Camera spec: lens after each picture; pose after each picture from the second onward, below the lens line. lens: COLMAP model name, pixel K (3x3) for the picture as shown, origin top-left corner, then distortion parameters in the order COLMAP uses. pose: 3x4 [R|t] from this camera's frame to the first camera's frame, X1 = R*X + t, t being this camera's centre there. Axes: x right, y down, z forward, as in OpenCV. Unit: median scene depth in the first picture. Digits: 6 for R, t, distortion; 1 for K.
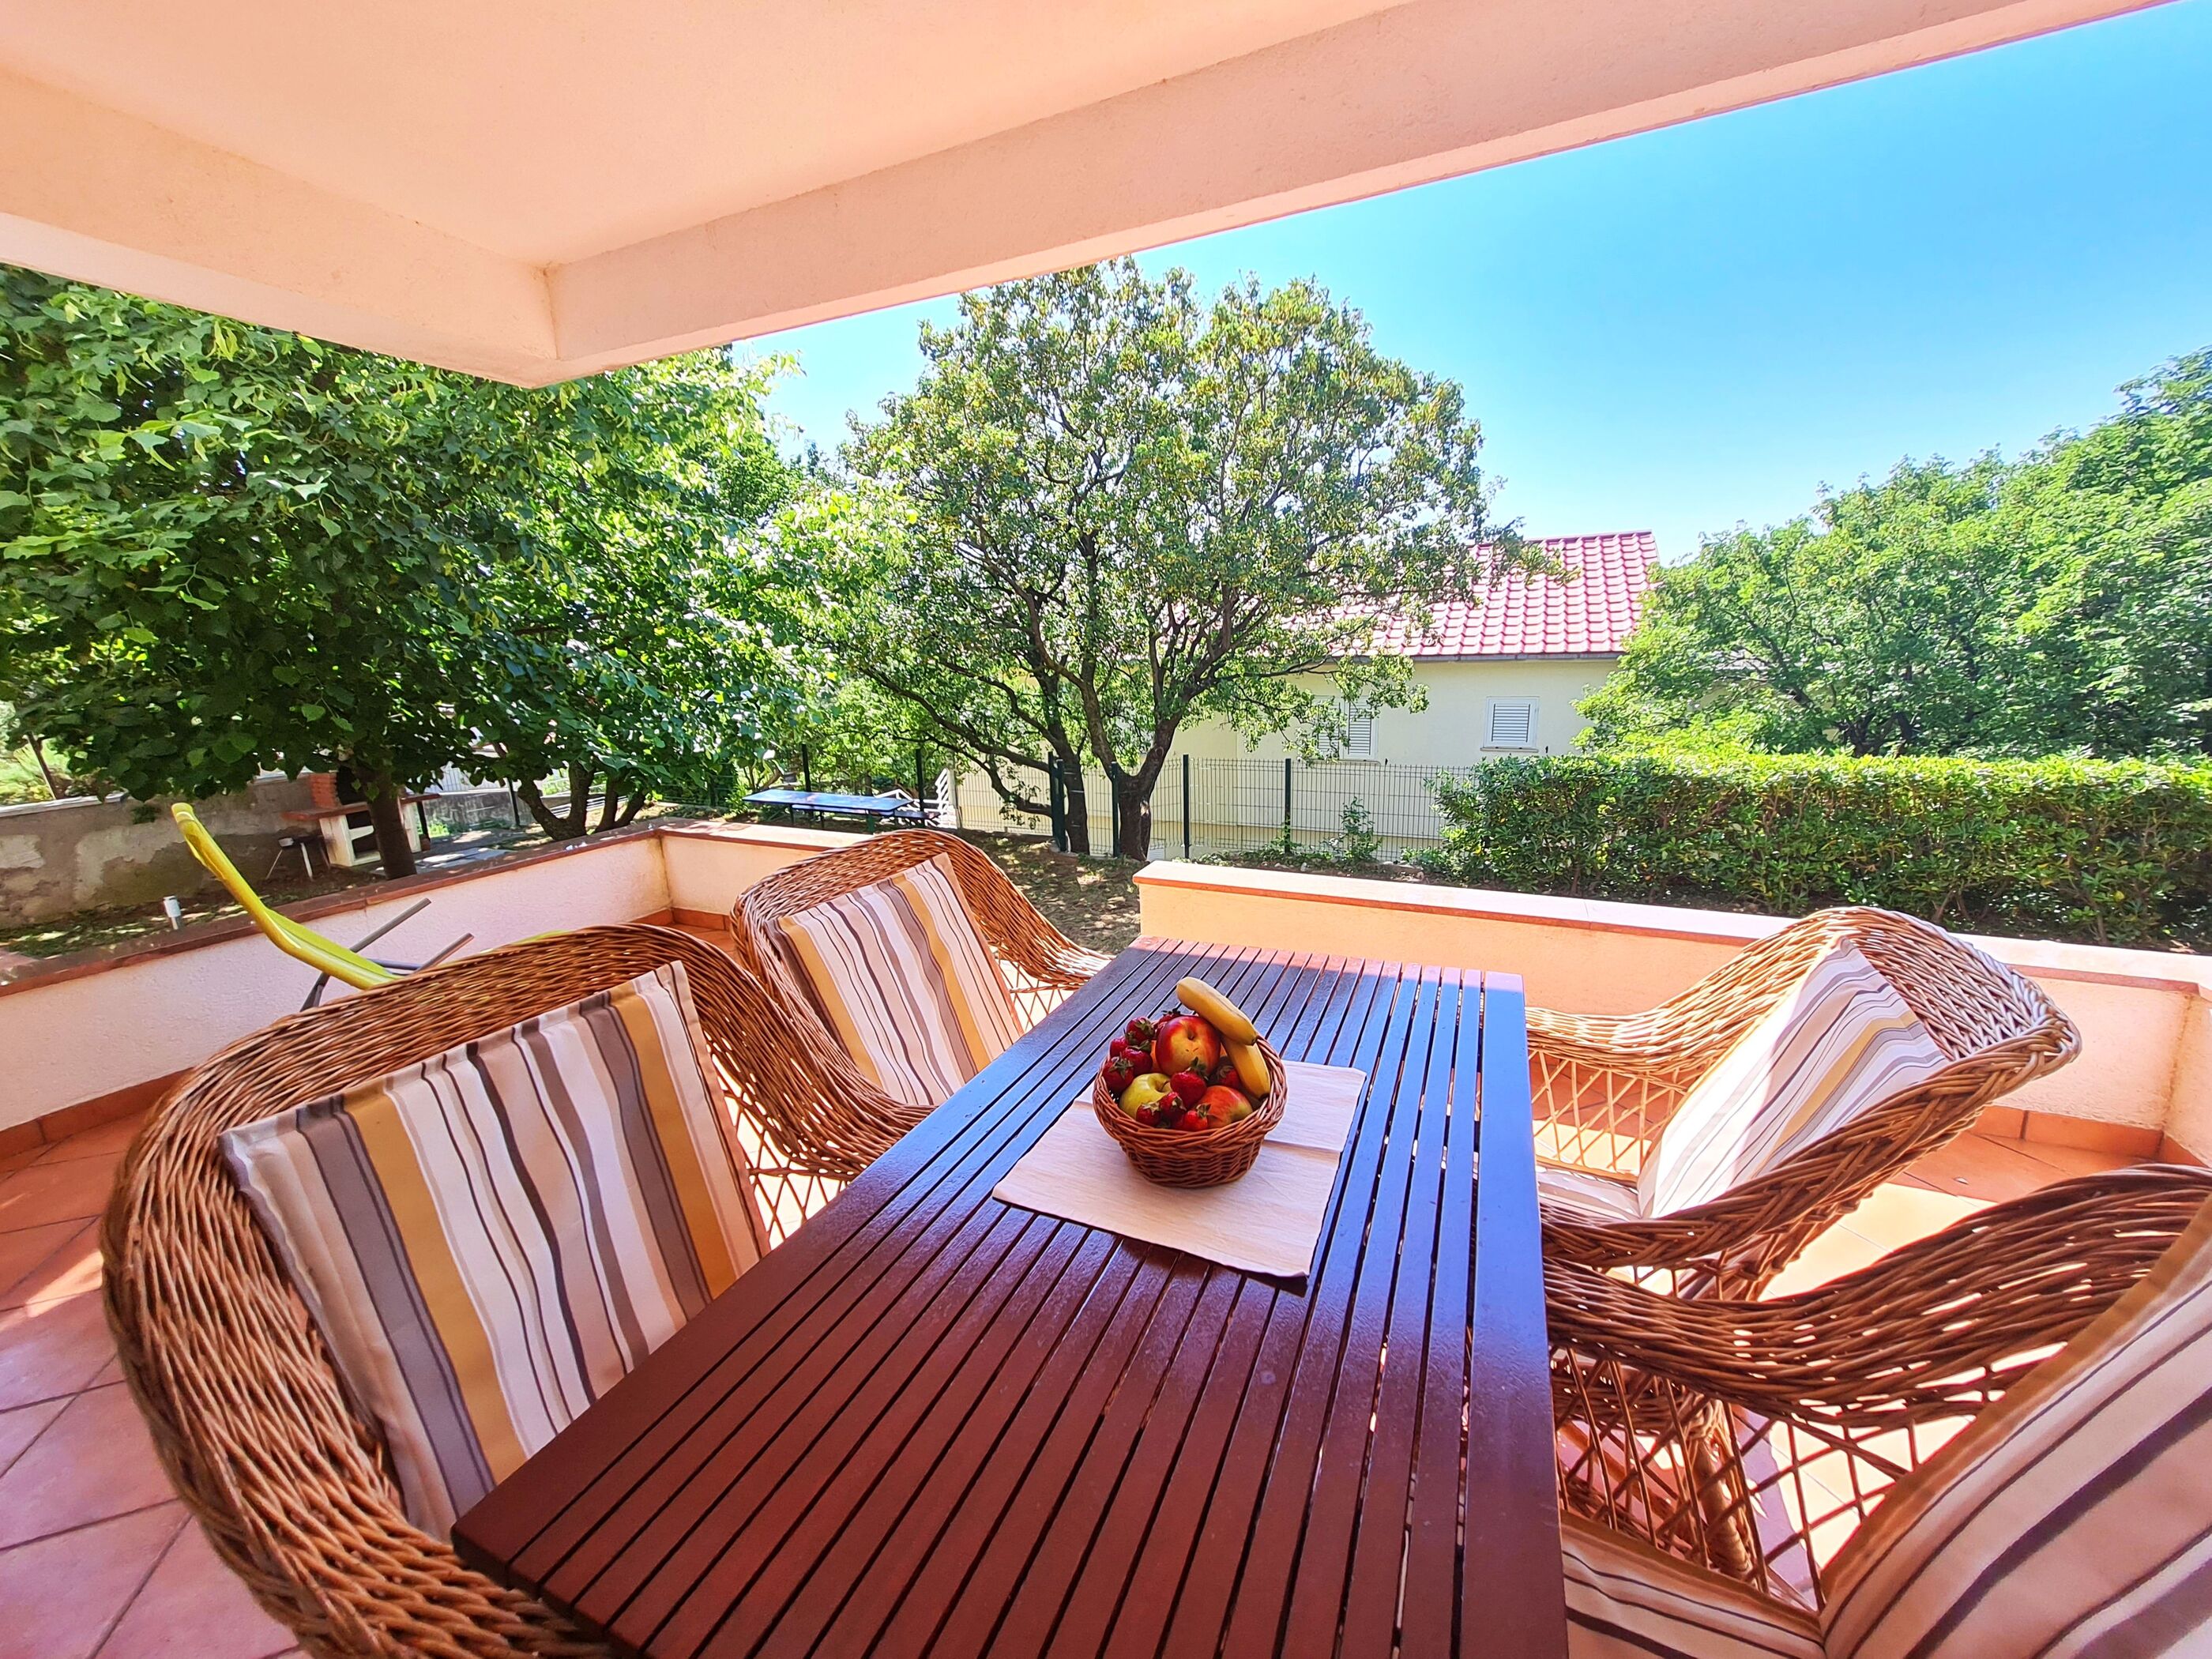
lens RADIAL K [[858.1, 0, 1104.8], [0, 858.1, 821.4], [0, 0, 1]] dist [0.004862, -0.000182]
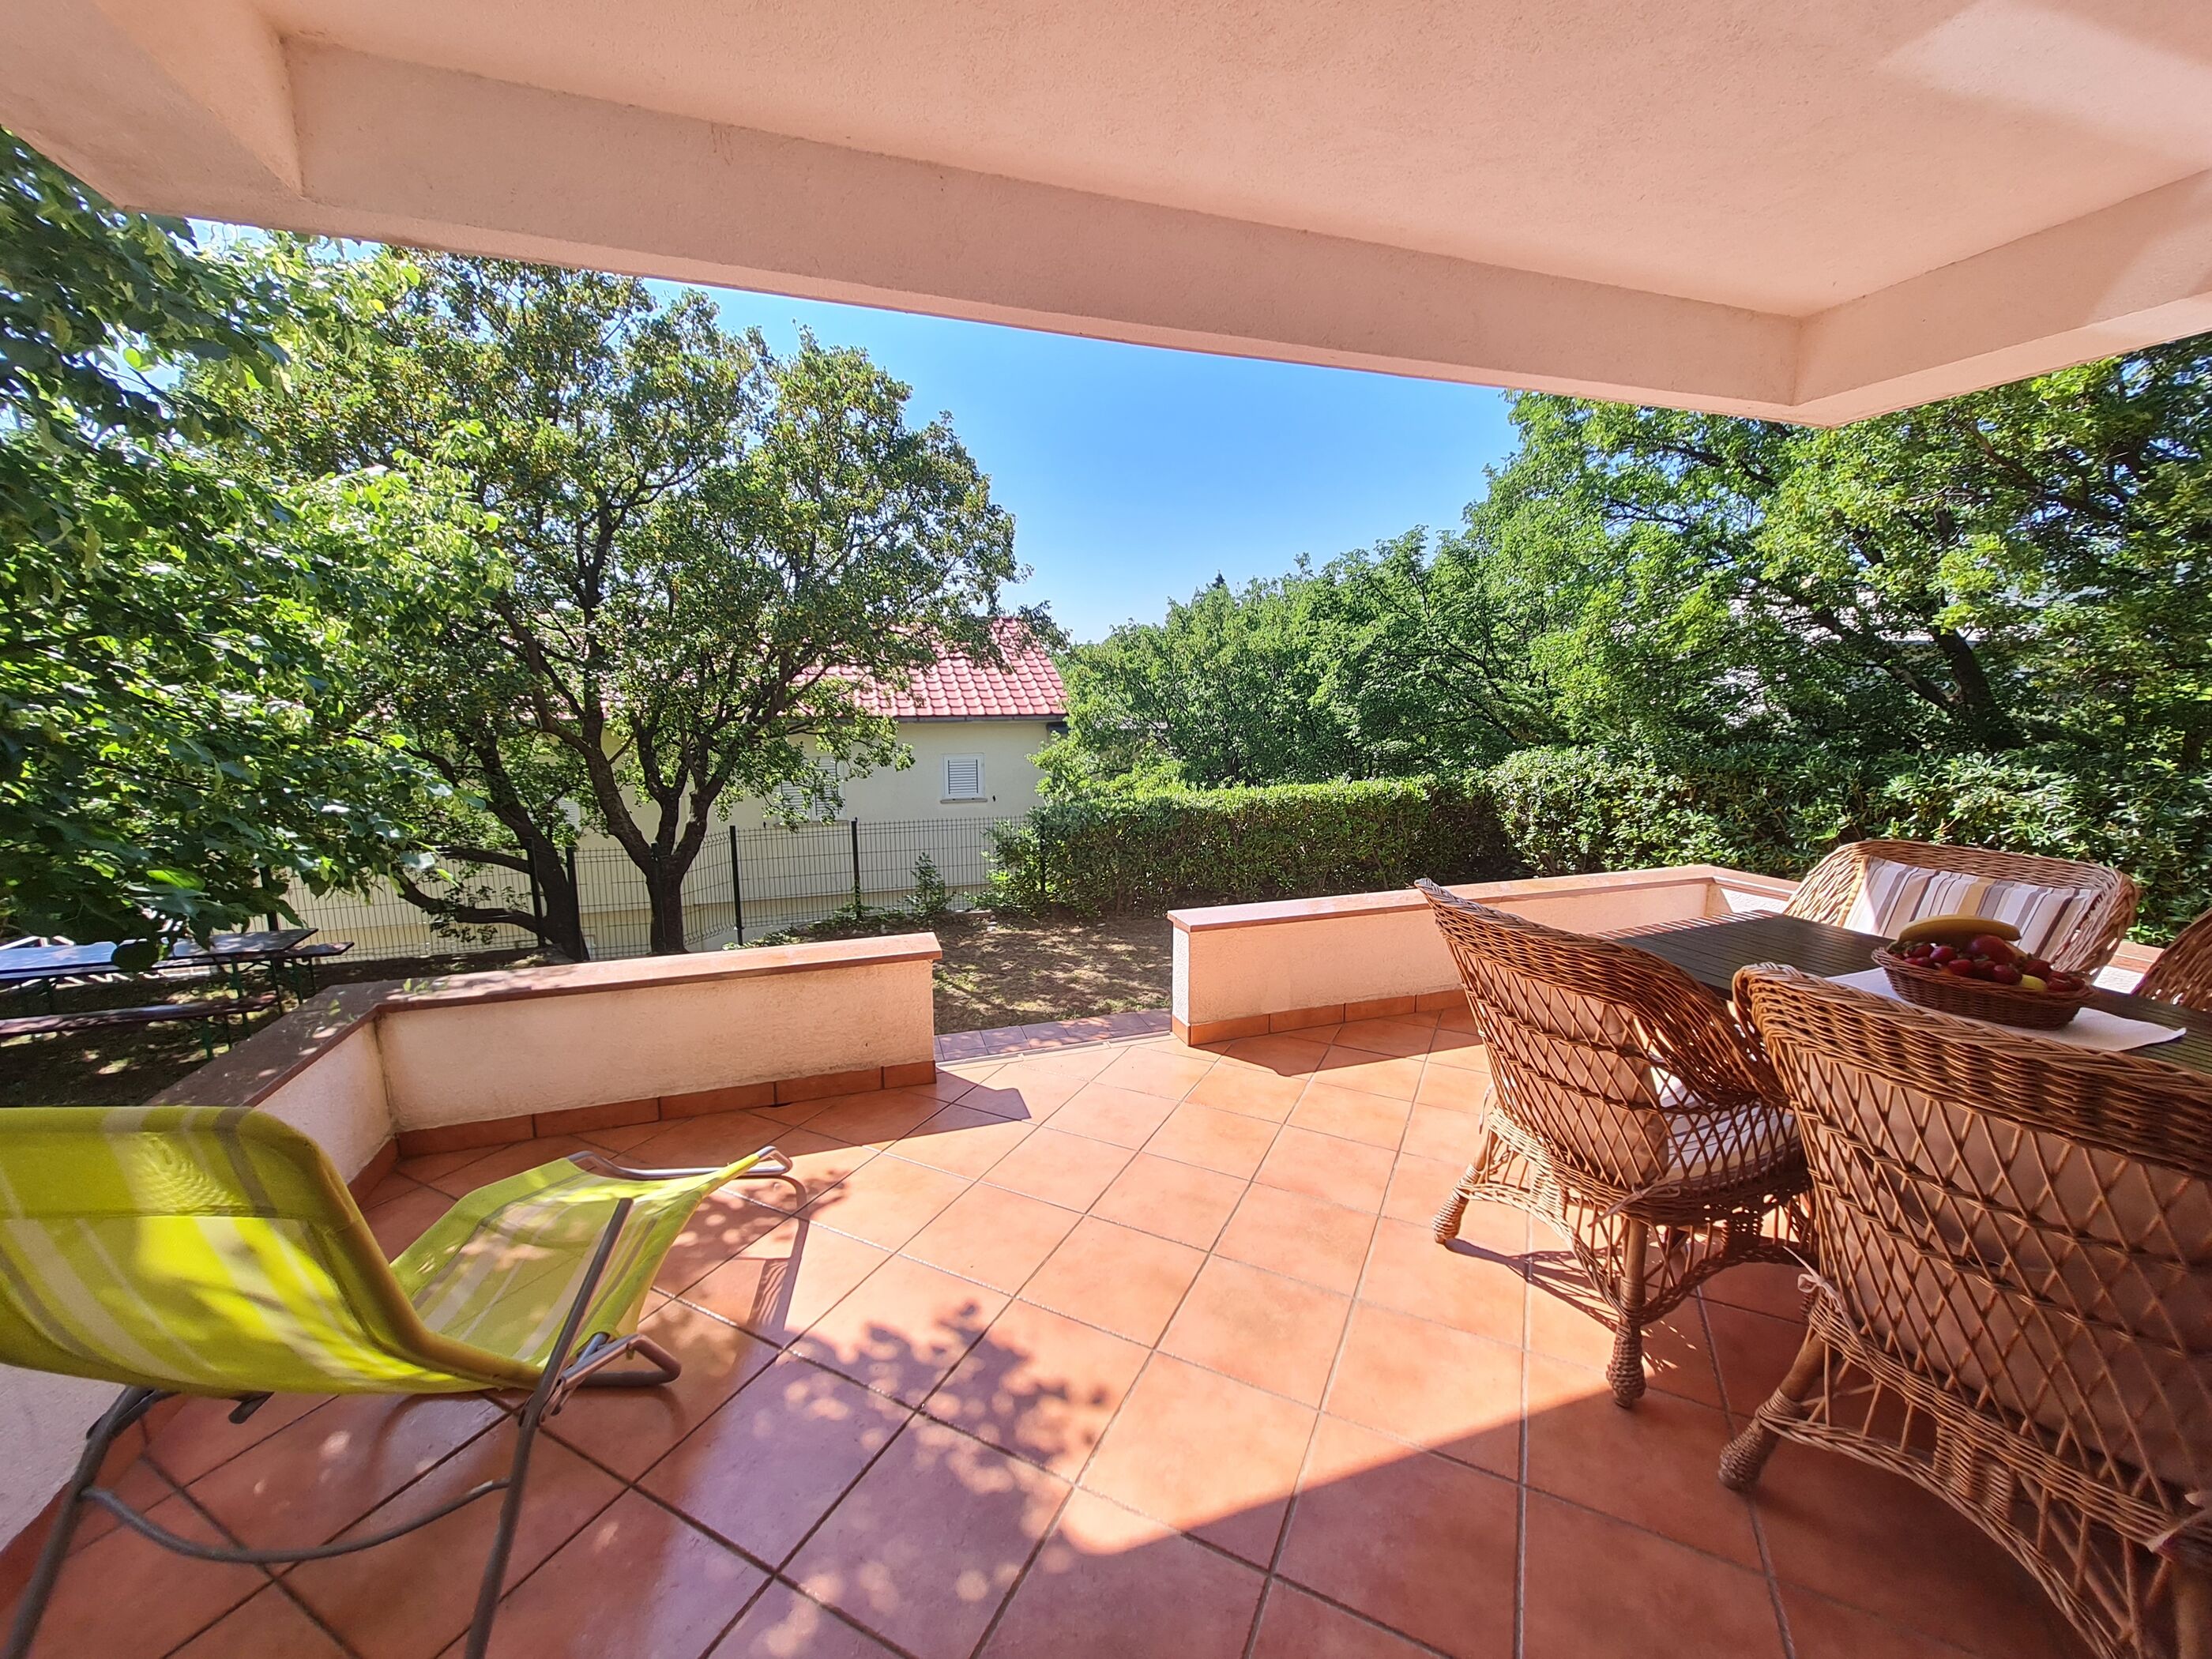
lens RADIAL K [[855.4, 0, 1097.7], [0, 855.4, 819.8], [0, 0, 1]] dist [0.008538, -0.002046]
pose [[0.734614, -0.077636, 0.674029, -0.284541], [0.126591, 0.991671, -0.023747, -0.019577], [-0.666571, 0.102771, 0.738323, 0.115202]]
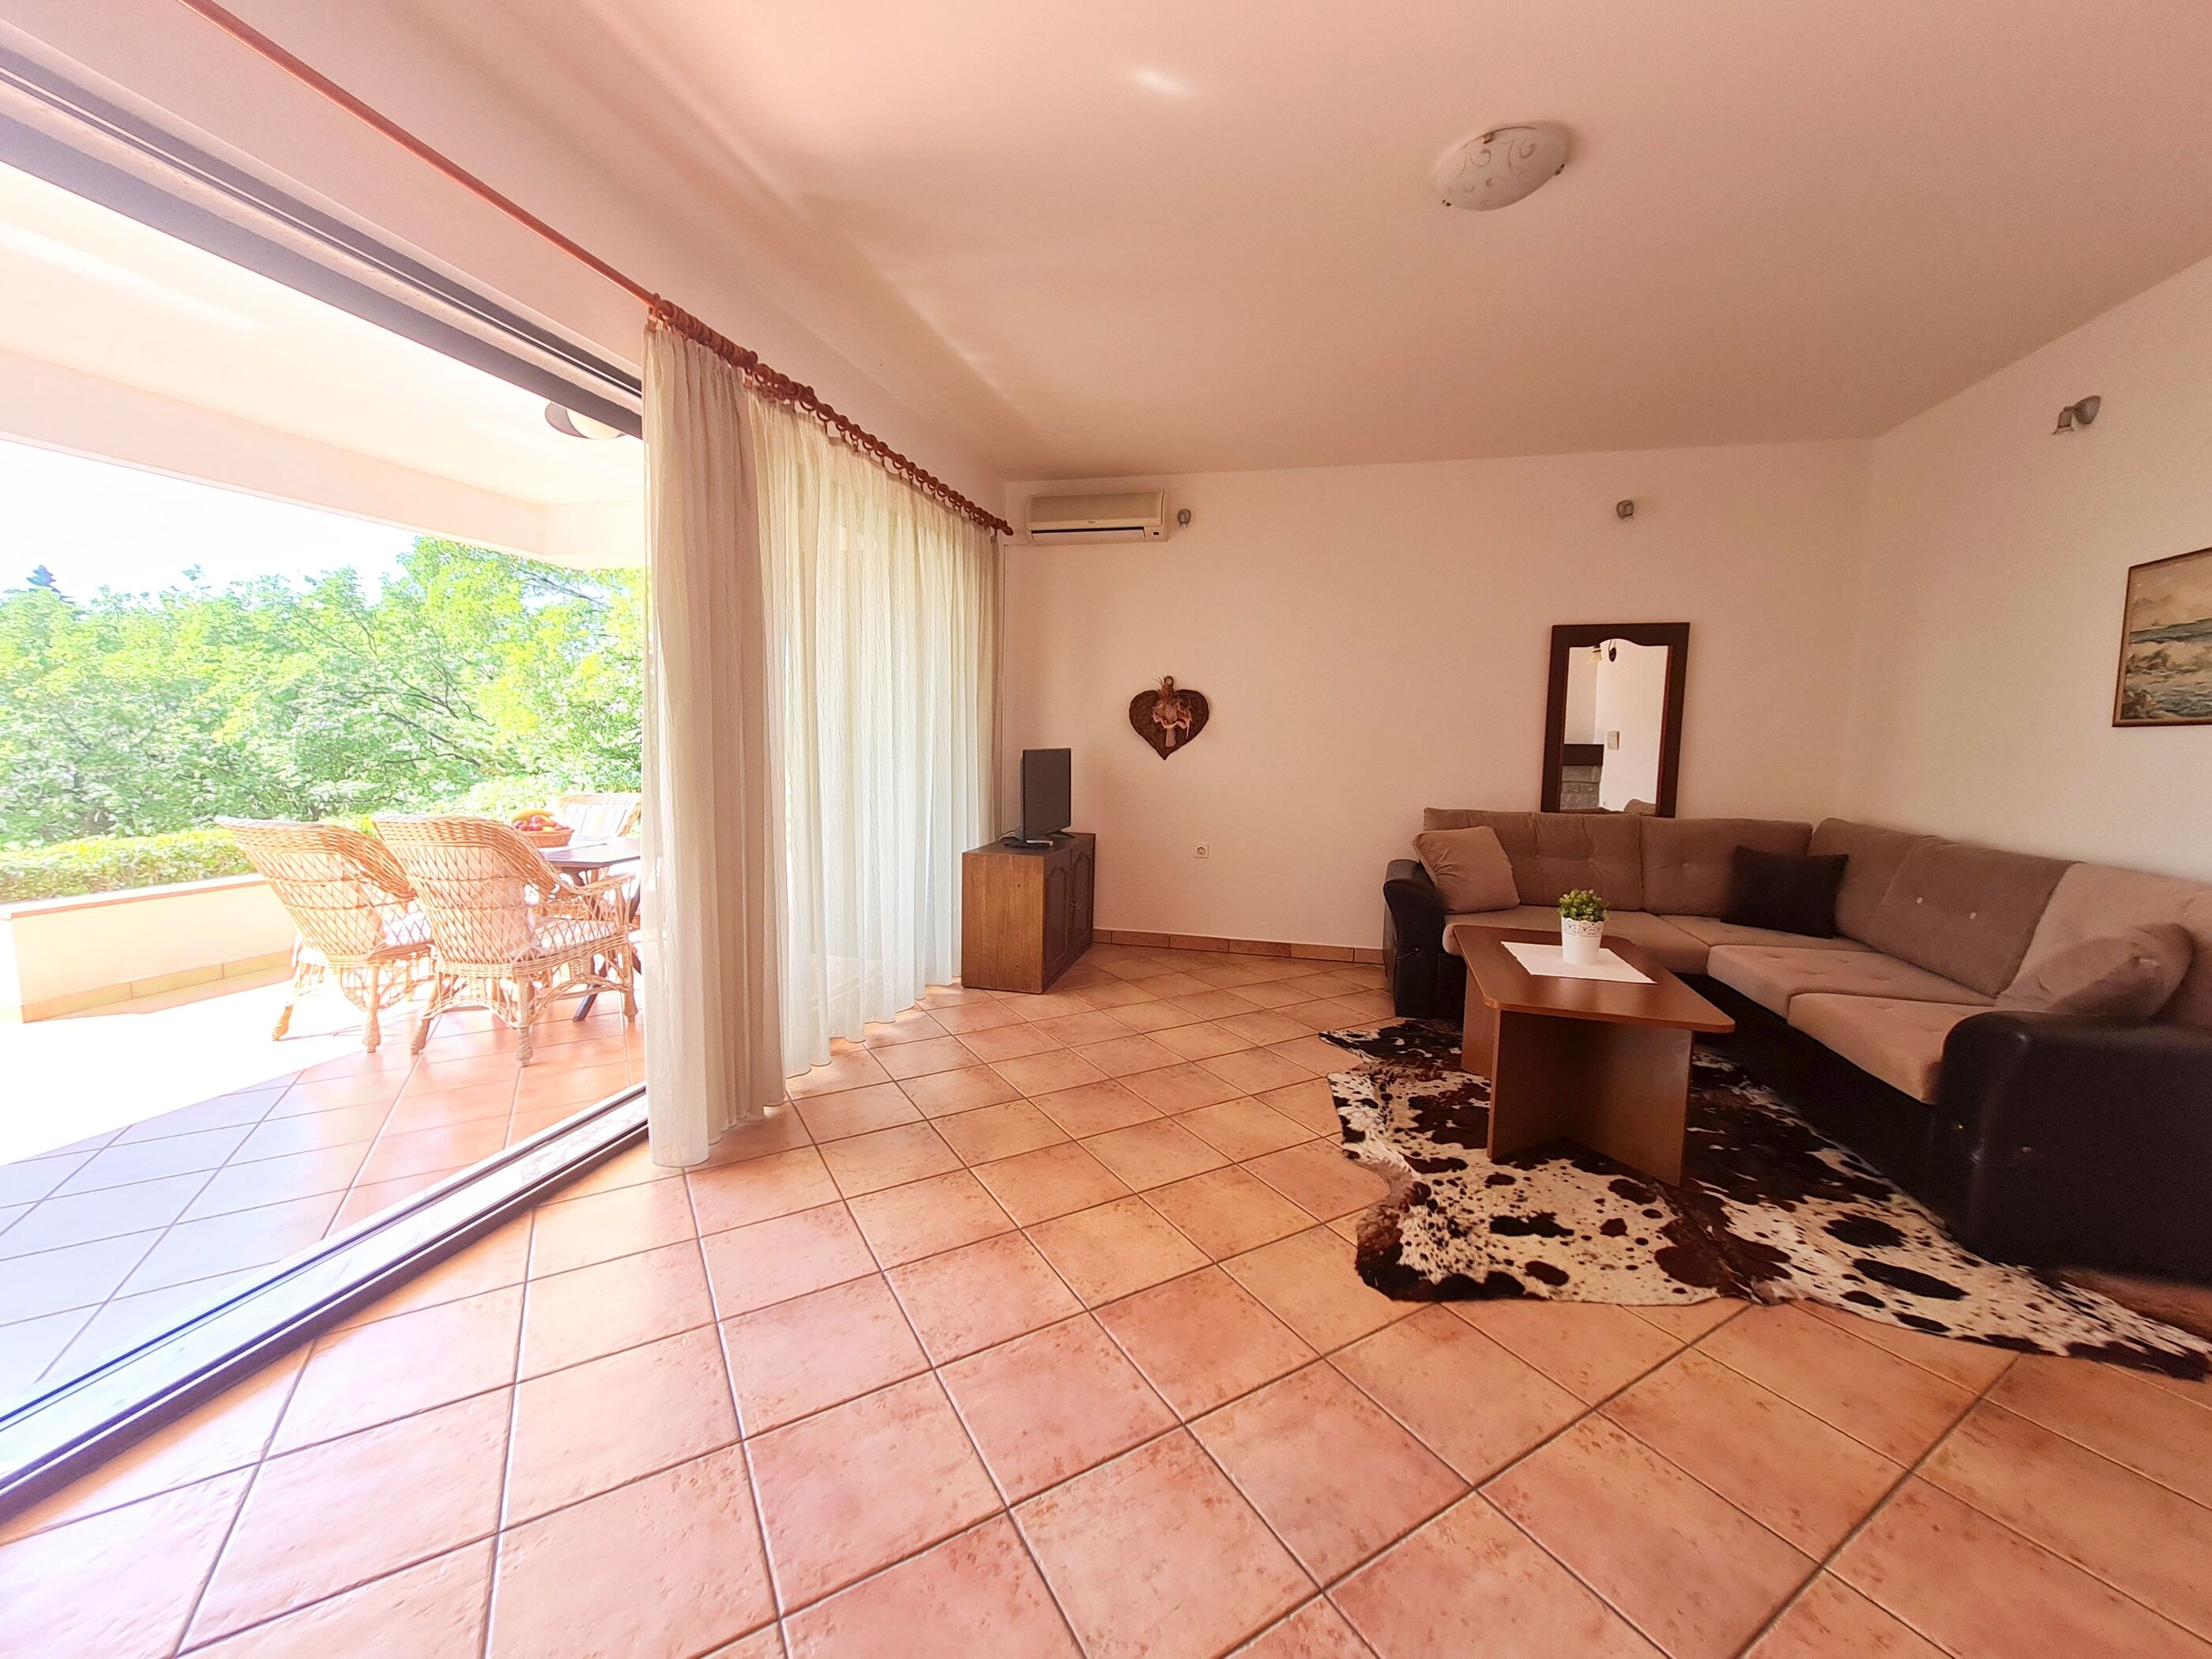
lens RADIAL K [[855.4, 0, 1097.7], [0, 855.4, 819.8], [0, 0, 1]] dist [0.008538, -0.002046]
pose [[-0.182783, -0.067046, 0.980865, -0.526520], [0.207617, 0.972541, 0.105166, 0.046036], [-0.960982, 0.222867, -0.163844, -0.093381]]
